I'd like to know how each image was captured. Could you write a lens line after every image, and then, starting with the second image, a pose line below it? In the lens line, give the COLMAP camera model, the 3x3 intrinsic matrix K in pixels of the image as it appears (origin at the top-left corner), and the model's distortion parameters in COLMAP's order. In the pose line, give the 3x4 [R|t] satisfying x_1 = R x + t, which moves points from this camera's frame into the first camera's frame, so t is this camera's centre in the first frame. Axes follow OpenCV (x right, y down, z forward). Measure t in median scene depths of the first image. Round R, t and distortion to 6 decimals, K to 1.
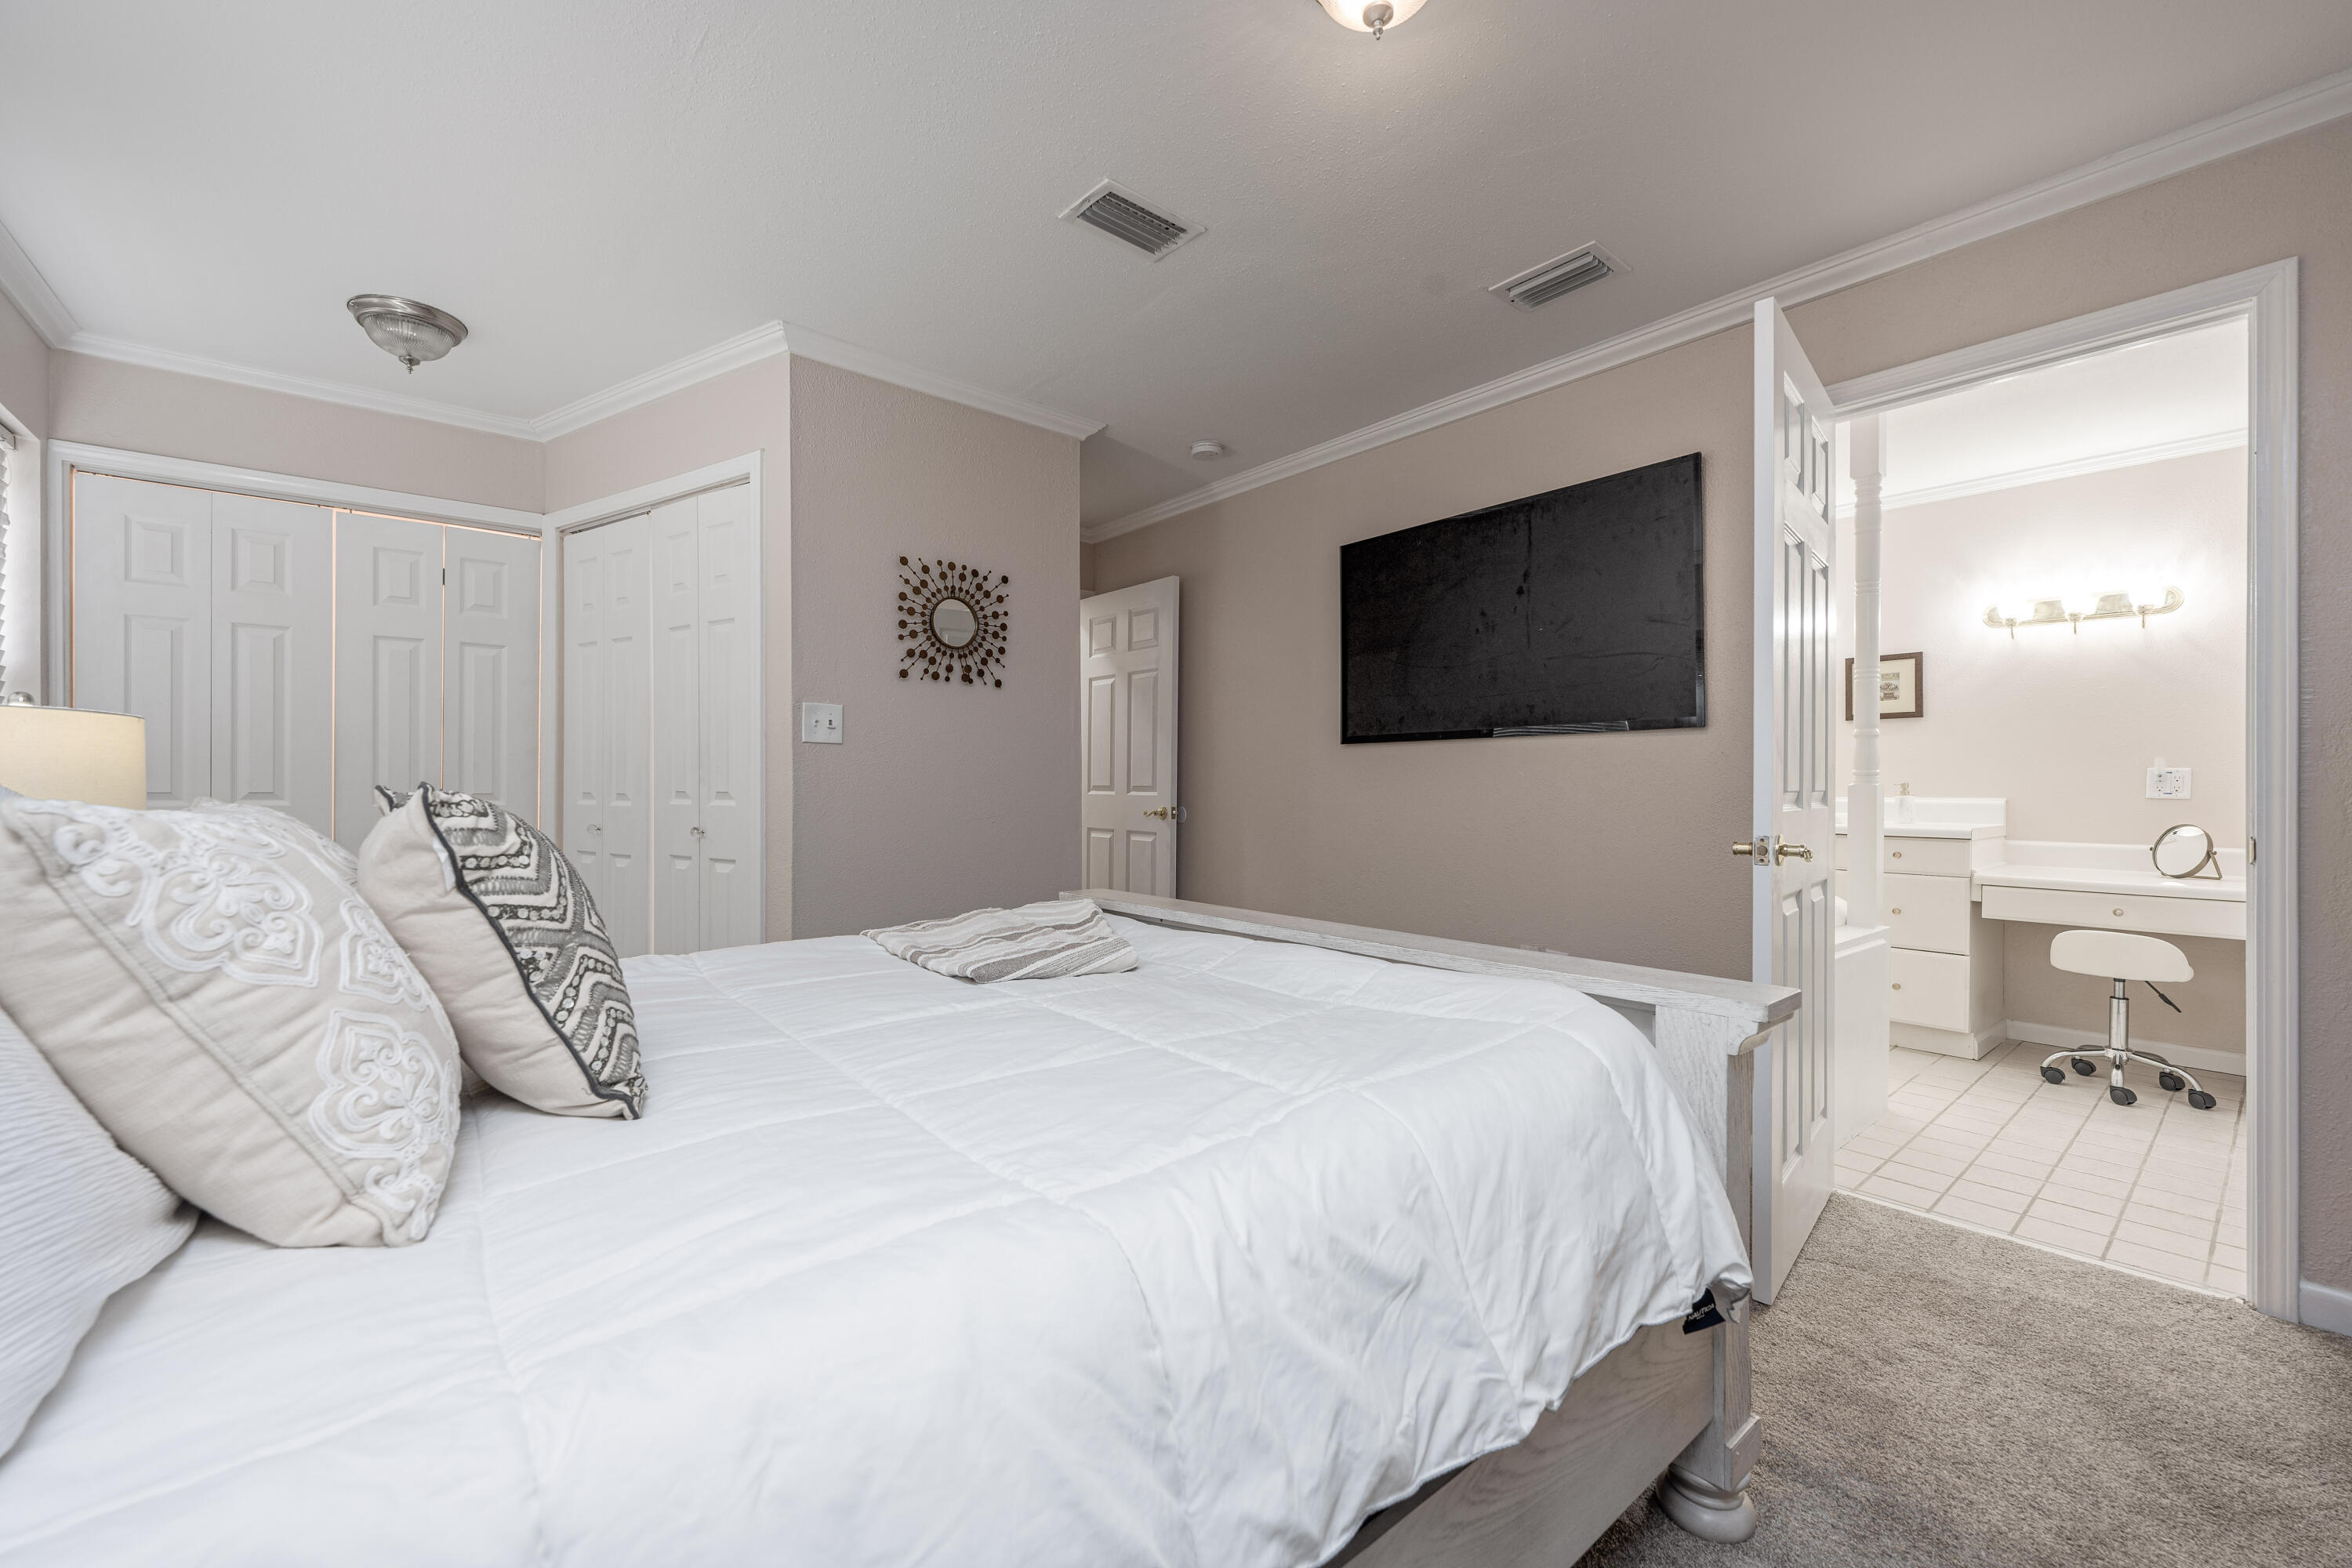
lens RADIAL K [[944.2, 0, 1181.0], [0, 944.2, 782.3], [0, 0, 1]] dist [-0.008121, 0.000082]
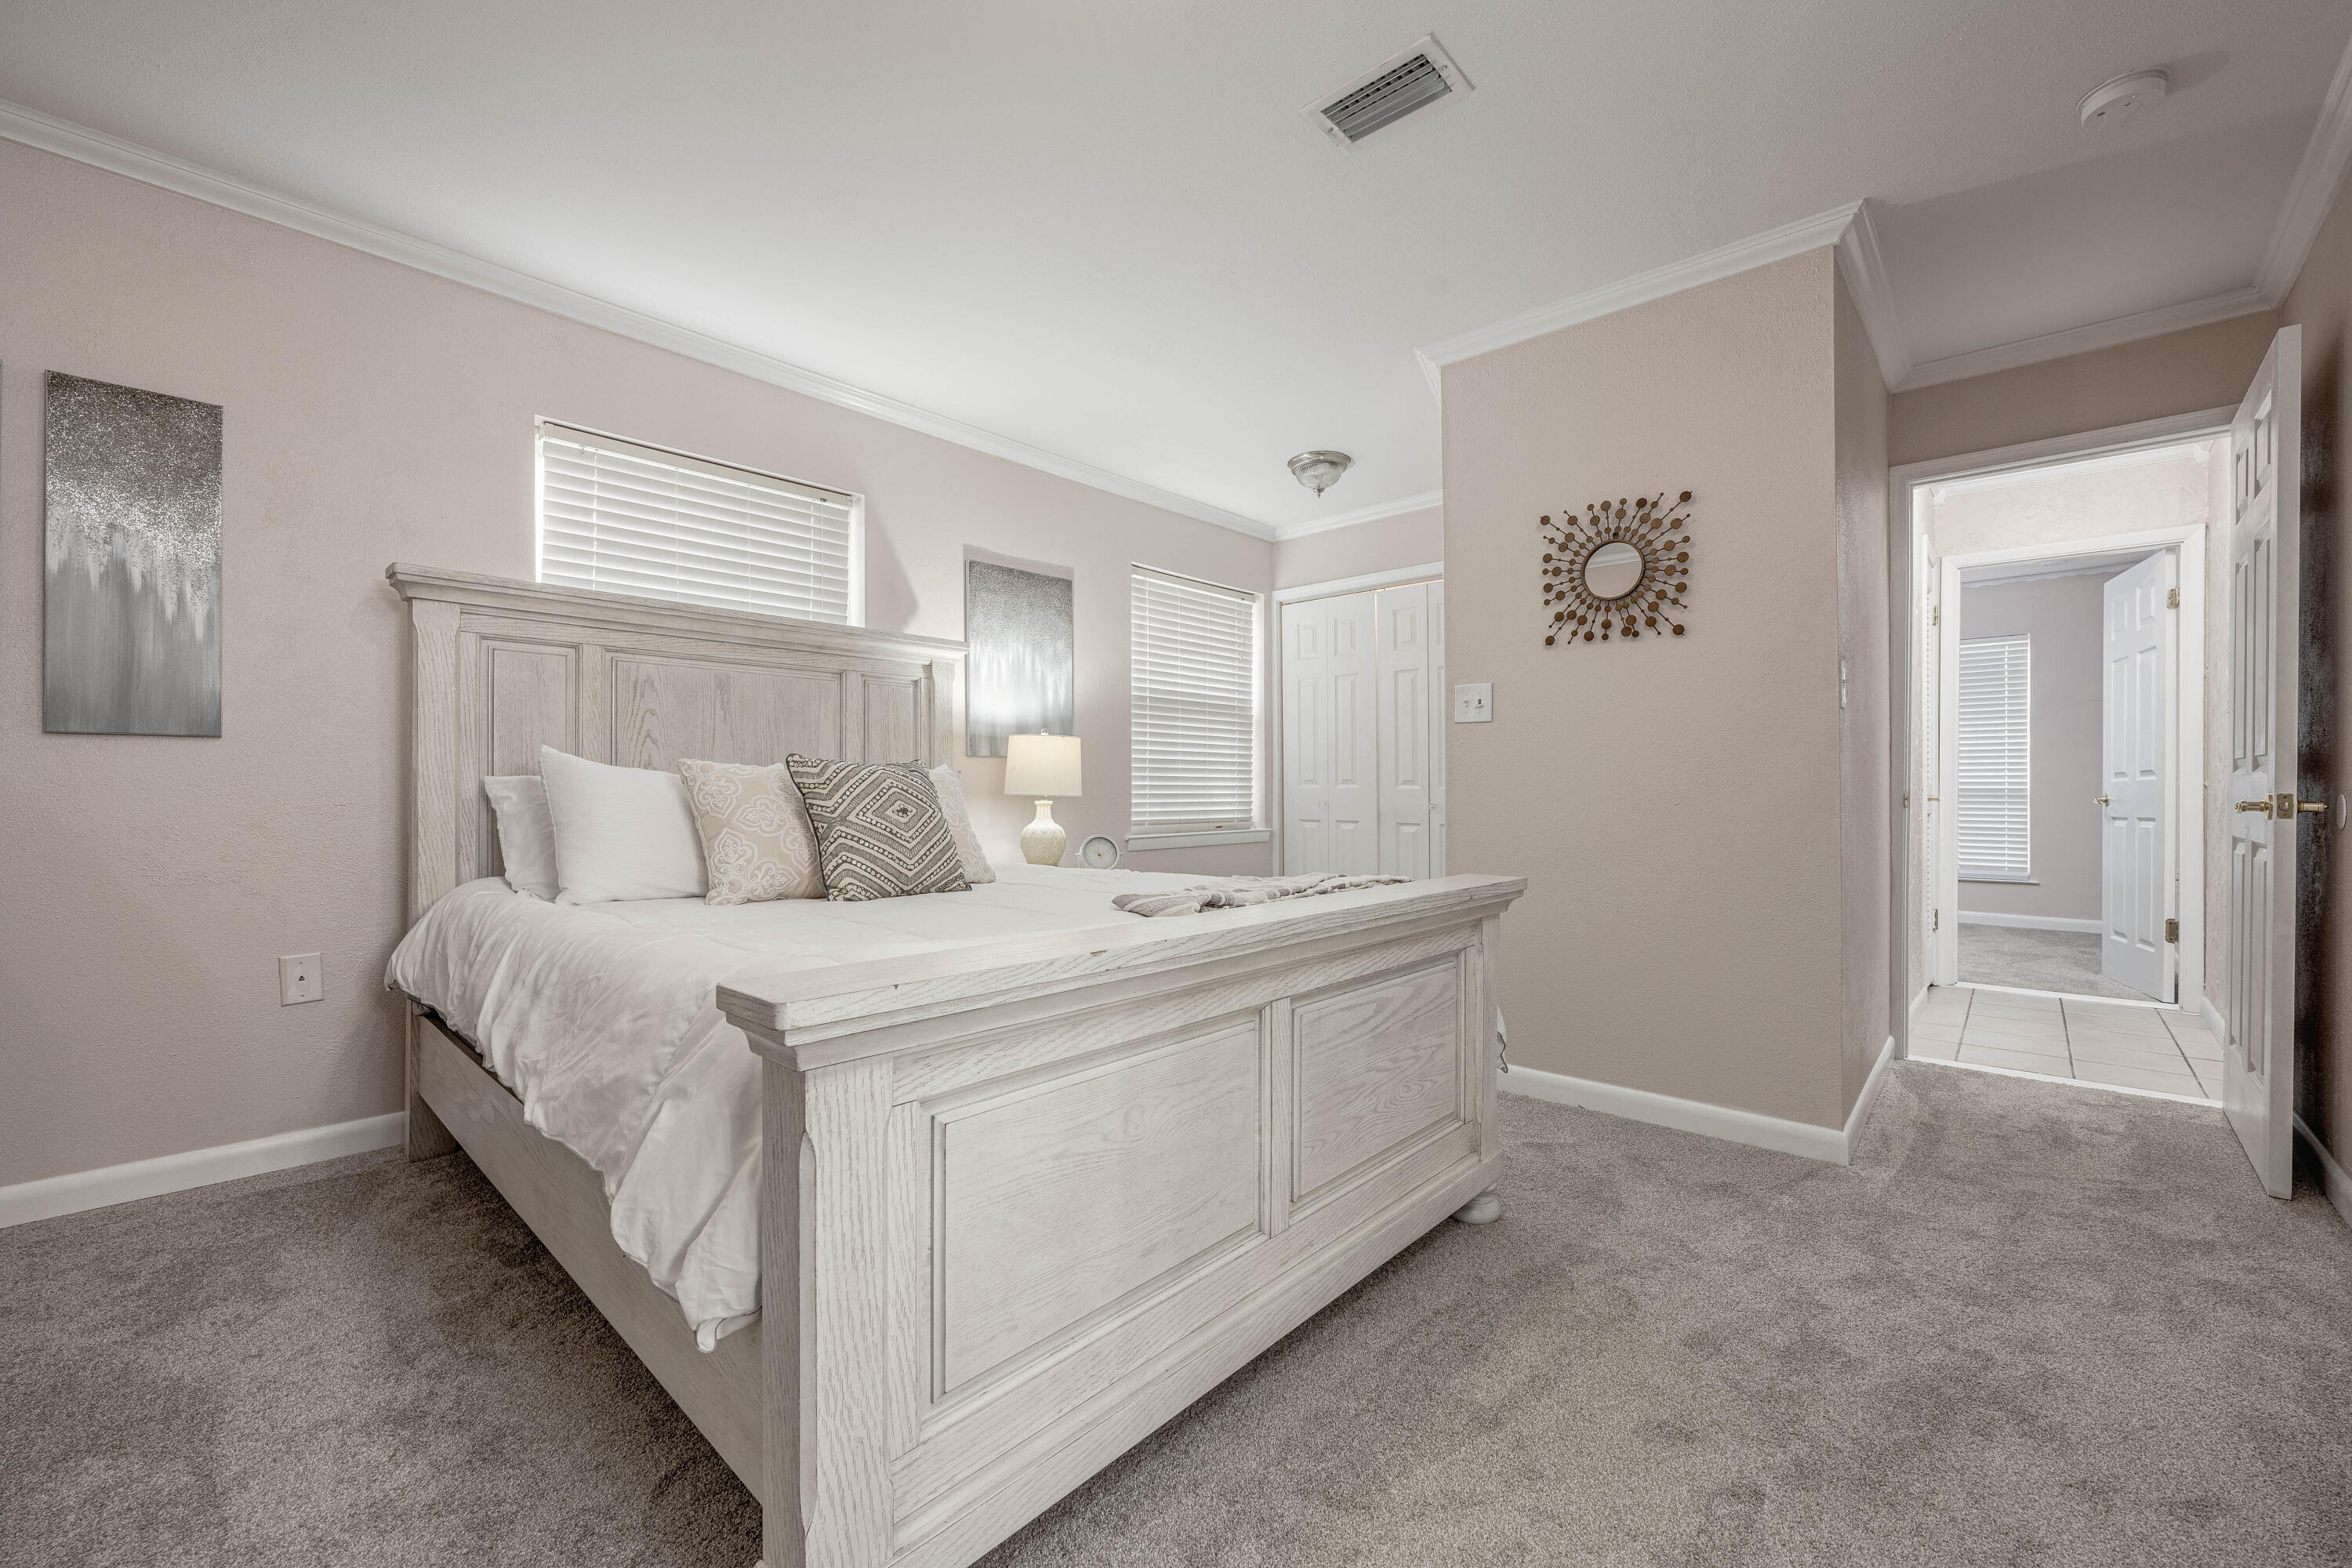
lens RADIAL K [[932.8, 0, 1176.3], [0, 932.8, 769.0], [0, 0, 1]] dist [-0.001672, 0.000004]
pose [[0.139686, -0.025406, -0.989870, 0.539247], [0.000329, 0.999672, -0.025612, 0.032929], [0.990196, 0.003252, 0.139648, 0.492270]]
